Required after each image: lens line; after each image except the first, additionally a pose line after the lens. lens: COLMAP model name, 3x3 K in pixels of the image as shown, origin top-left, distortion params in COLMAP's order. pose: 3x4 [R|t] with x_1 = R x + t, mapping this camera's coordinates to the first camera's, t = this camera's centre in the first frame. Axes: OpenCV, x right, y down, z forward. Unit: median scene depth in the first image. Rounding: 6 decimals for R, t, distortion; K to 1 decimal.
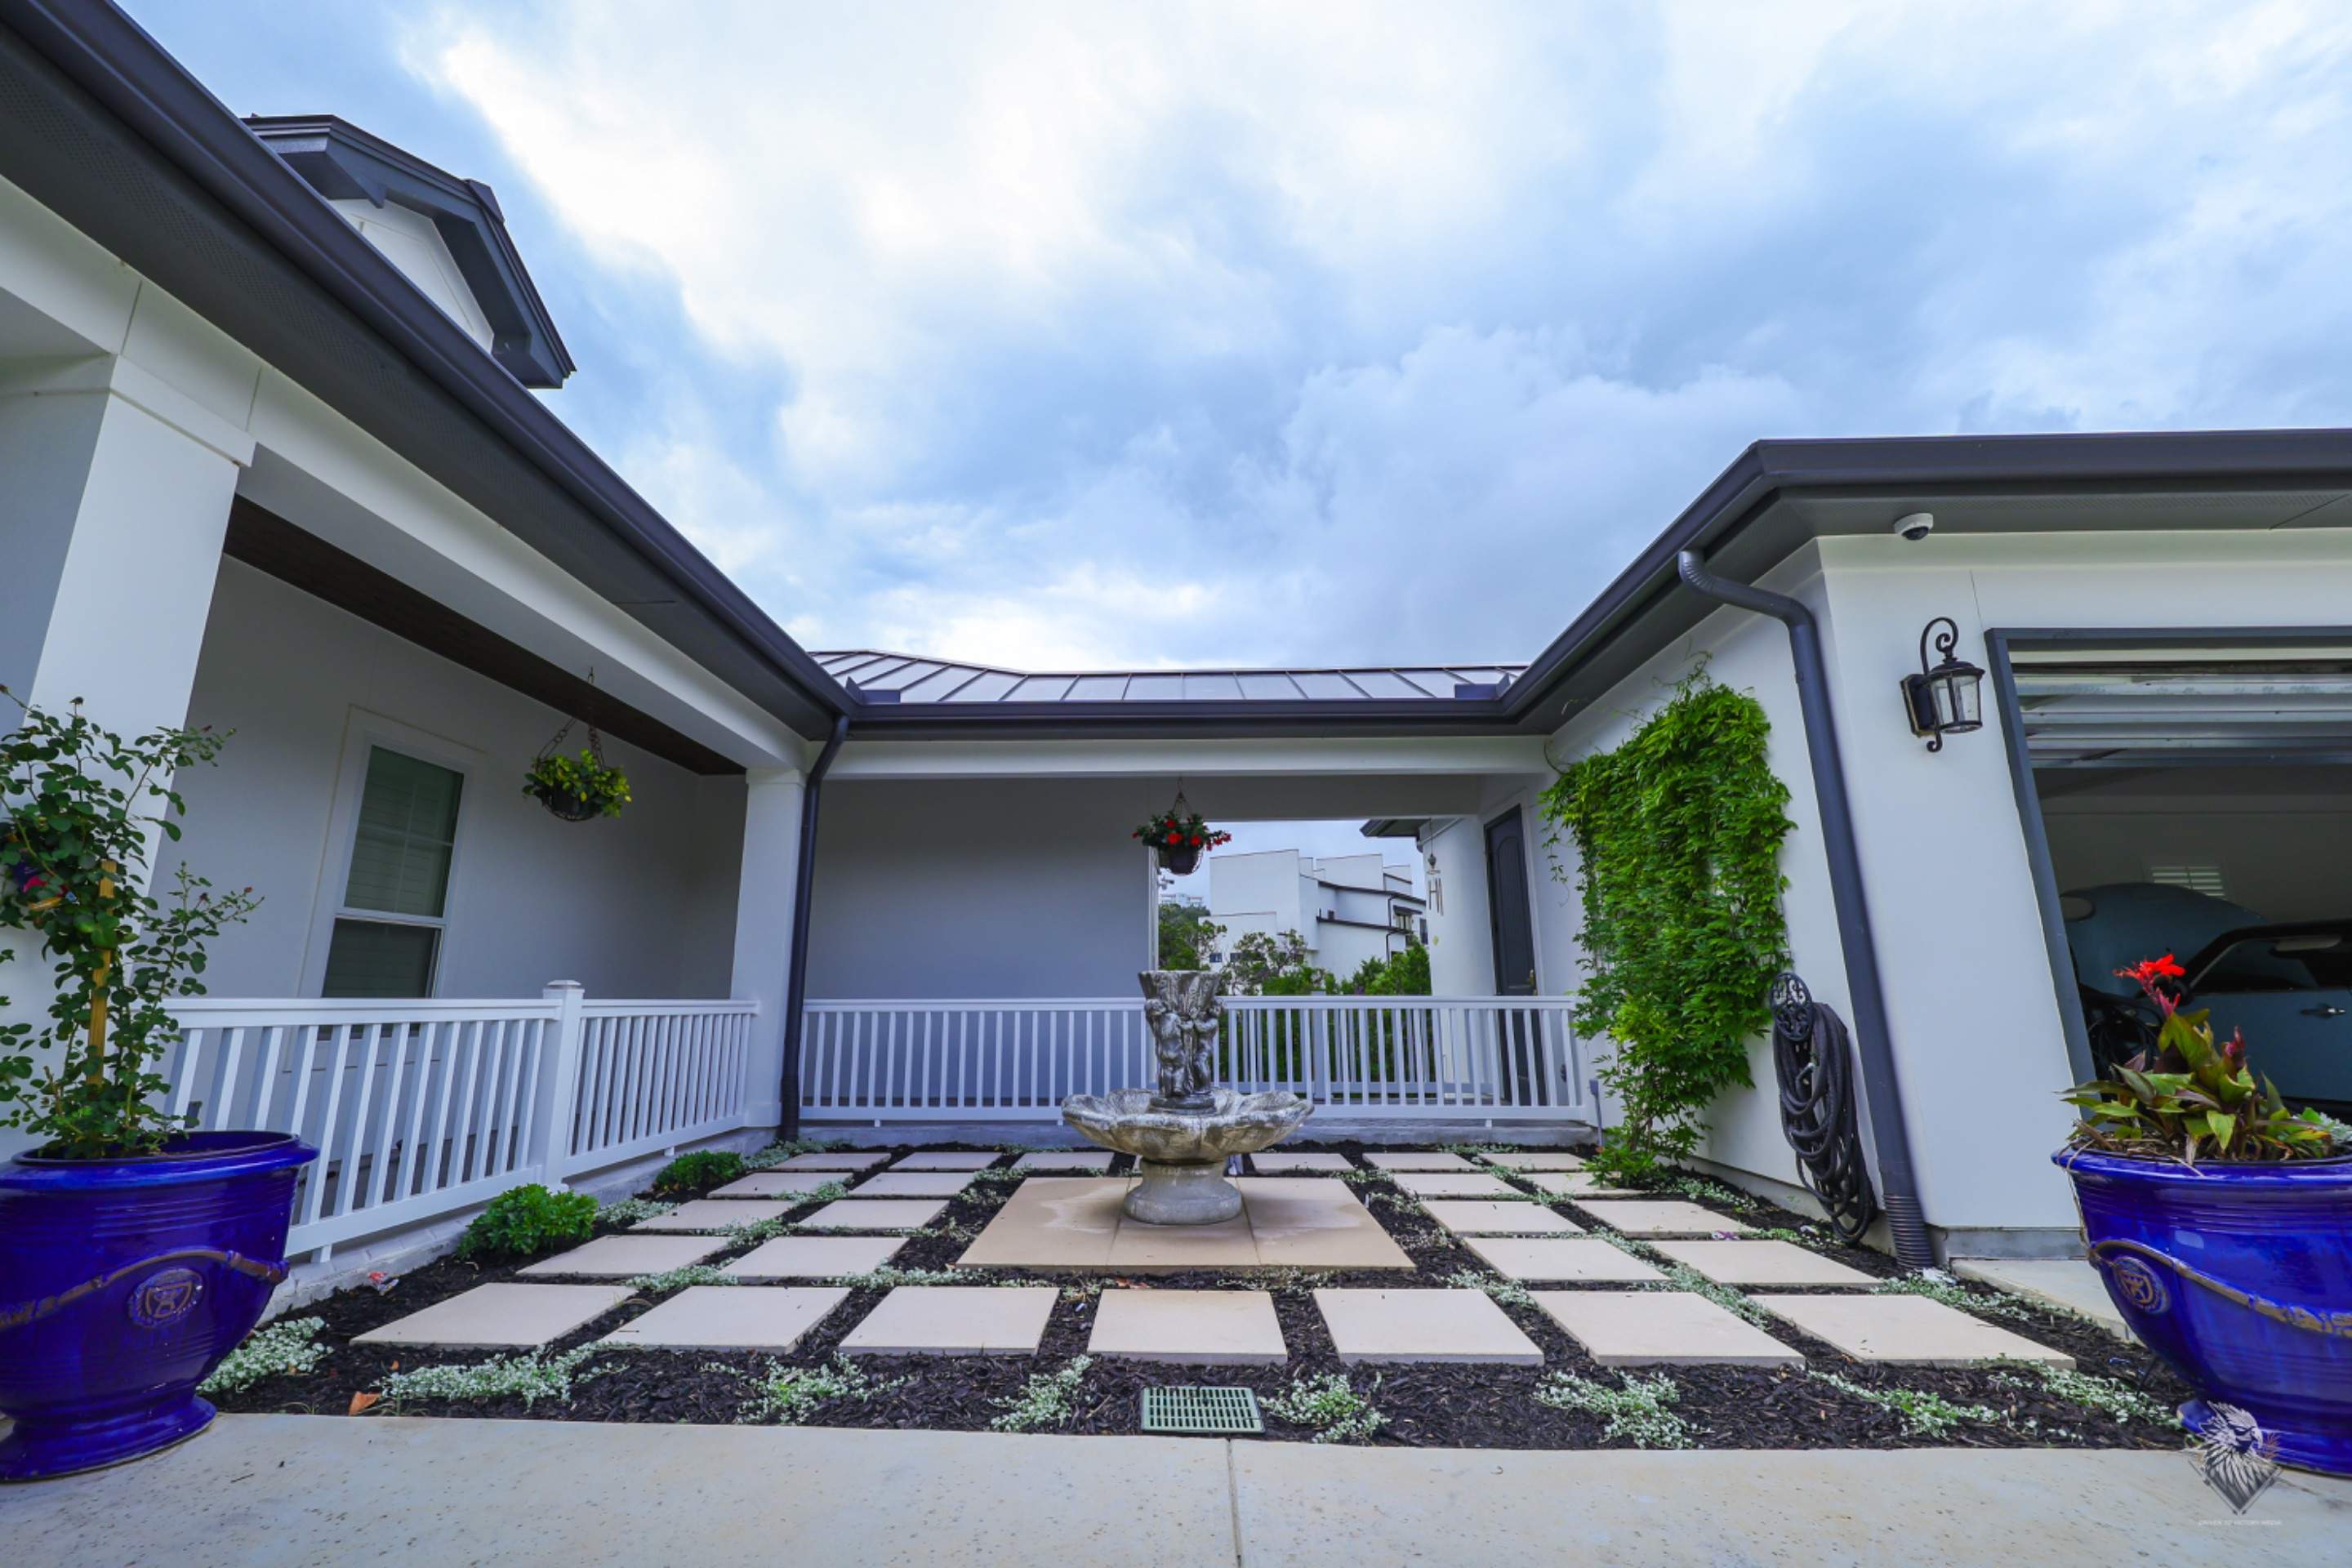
lens RADIAL K [[1002.2, 0, 1176.0], [0, 1002.2, 784.0], [0, 0, 1]] dist [0.005106, 0.000160]
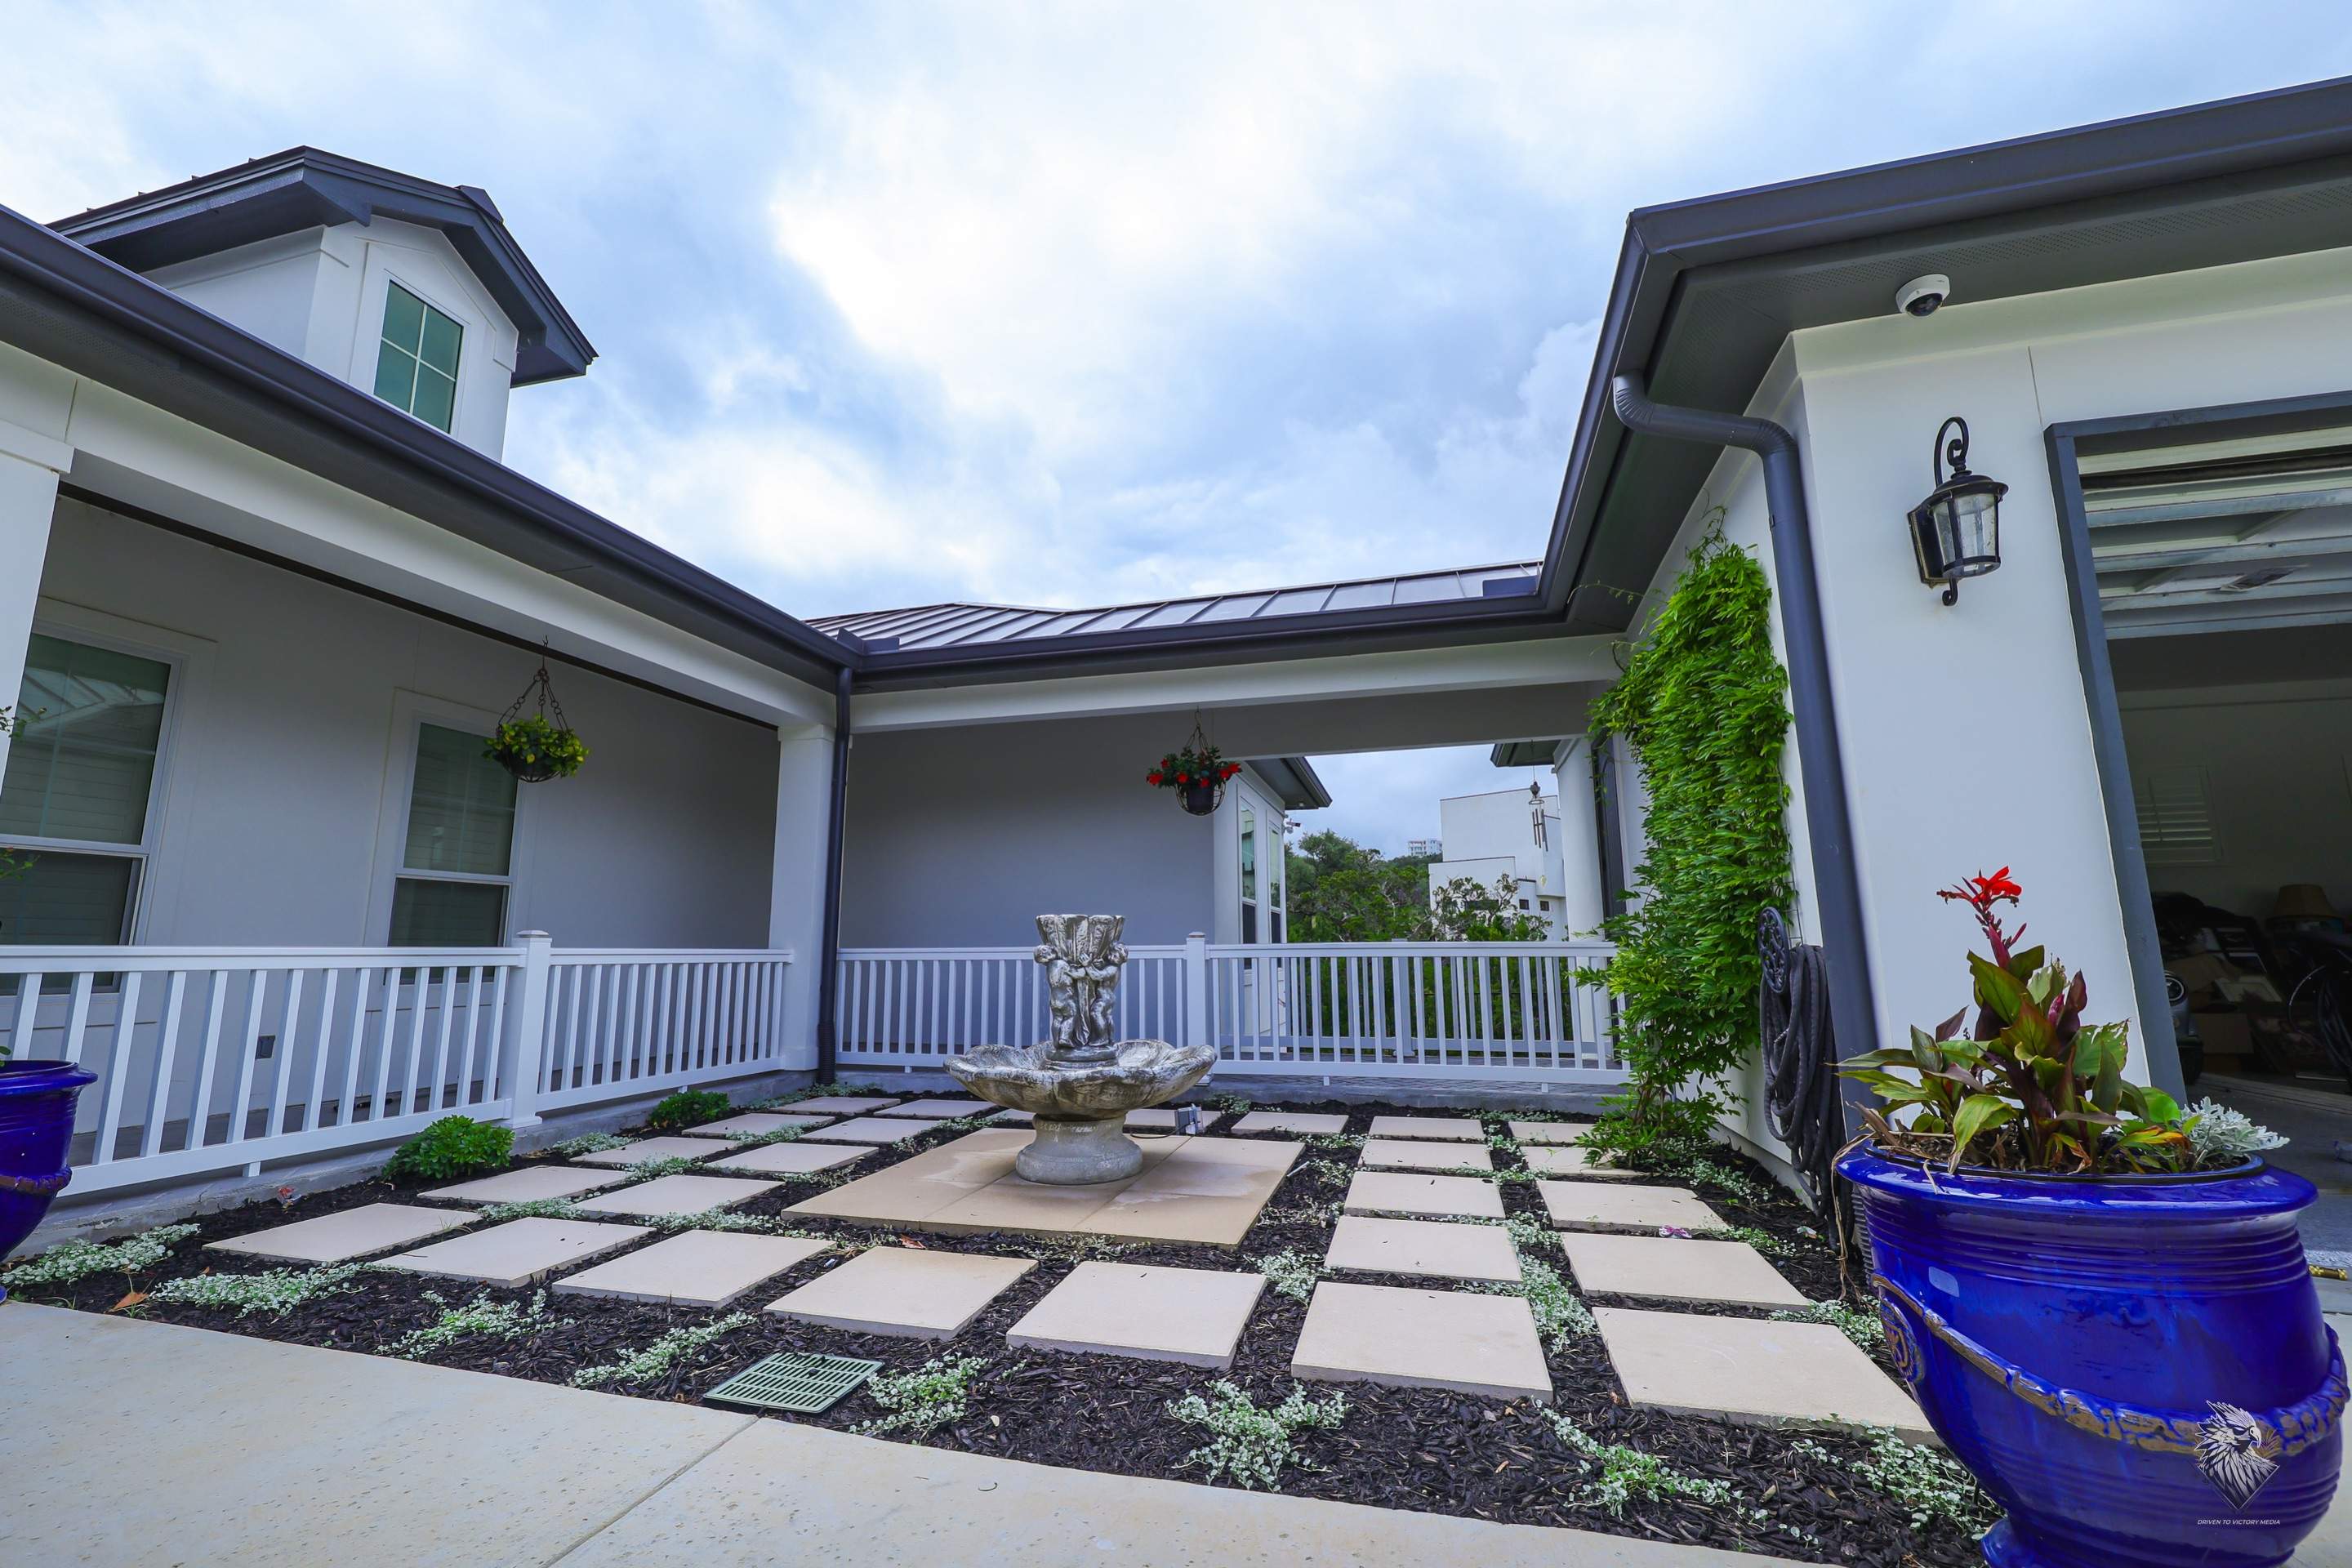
lens RADIAL K [[1032.0, 0, 1176.0], [0, 1032.0, 784.0], [0, 0, 1]] dist [0.007941, -0.000615]
pose [[0.968014, -0.042748, -0.247227, 0.341271], [0.055253, 0.997508, 0.043865, 0.029547], [0.244736, -0.056122, 0.967964, 0.107904]]
